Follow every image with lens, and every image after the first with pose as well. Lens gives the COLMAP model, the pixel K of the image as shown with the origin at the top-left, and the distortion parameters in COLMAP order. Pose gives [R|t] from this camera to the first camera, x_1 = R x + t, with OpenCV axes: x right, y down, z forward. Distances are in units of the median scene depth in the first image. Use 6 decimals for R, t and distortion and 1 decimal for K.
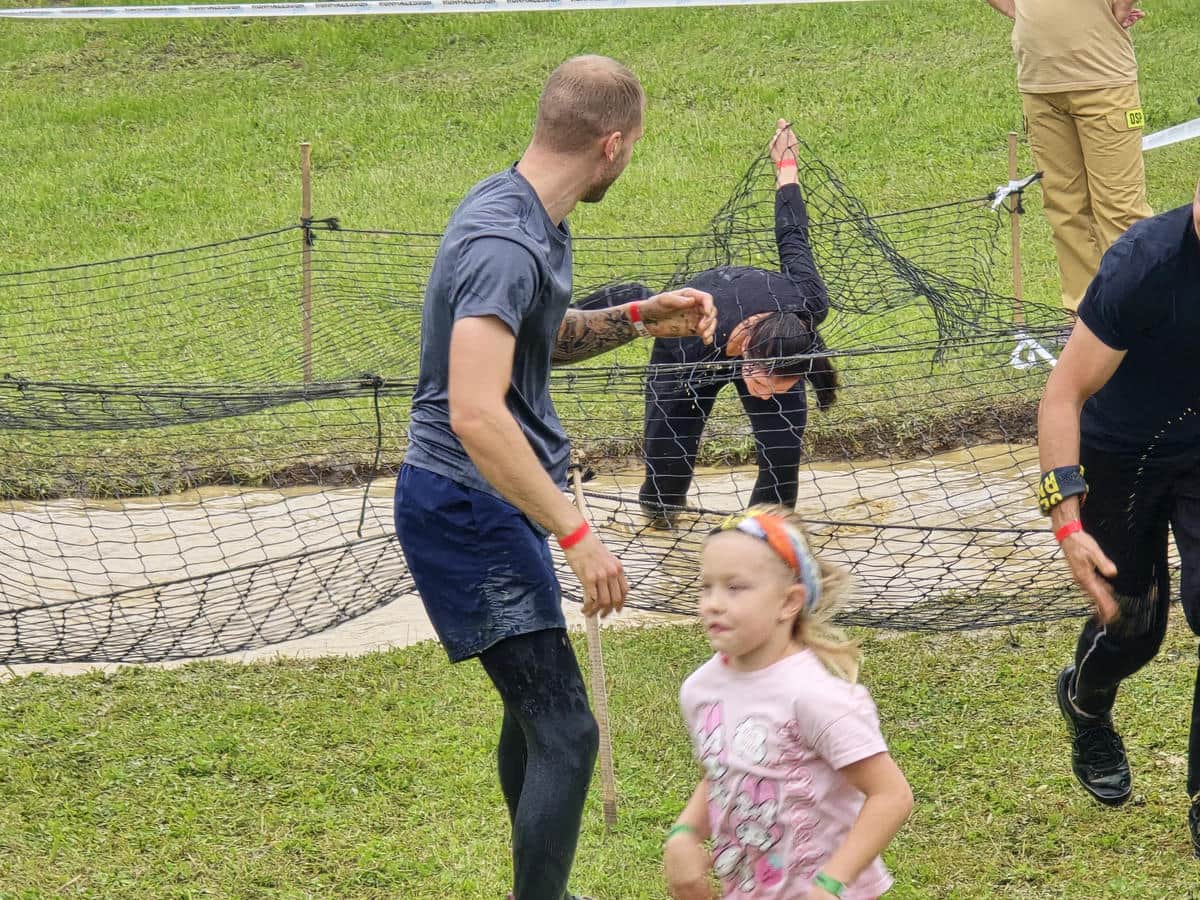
lens RADIAL K [[4401.7, 0, 600.0], [0, 4401.7, 447.4], [0, 0, 1]] dist [0.055331, 0.000000]
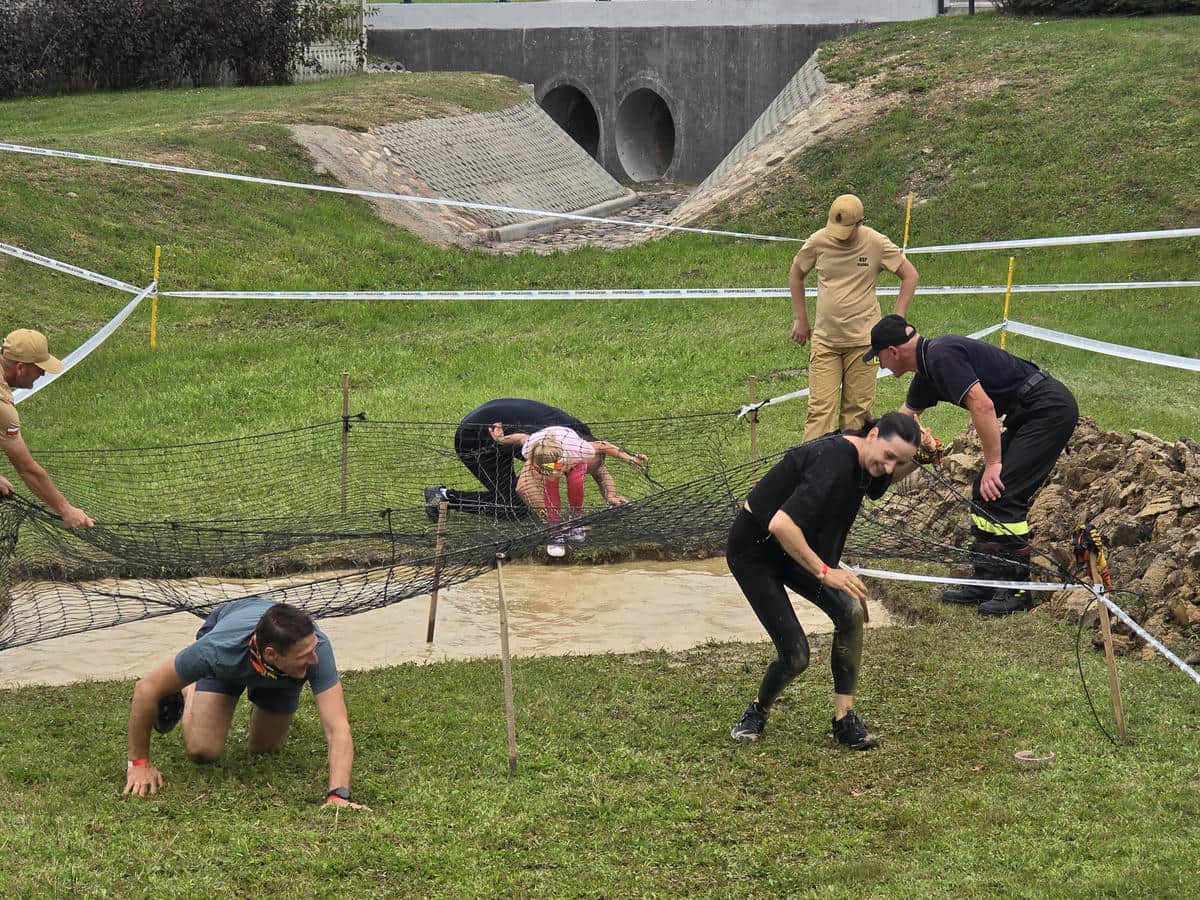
lens RADIAL K [[4401.7, 0, 598.9], [0, 4401.7, 450.8], [0, 0, 1]] dist [0.055331, 0.000000]
pose [[0.999736, 0.022158, -0.006082, 0.043718], [-0.022413, 0.998699, -0.045812, 0.038558], [0.005059, 0.045936, 0.998932, -0.726526]]
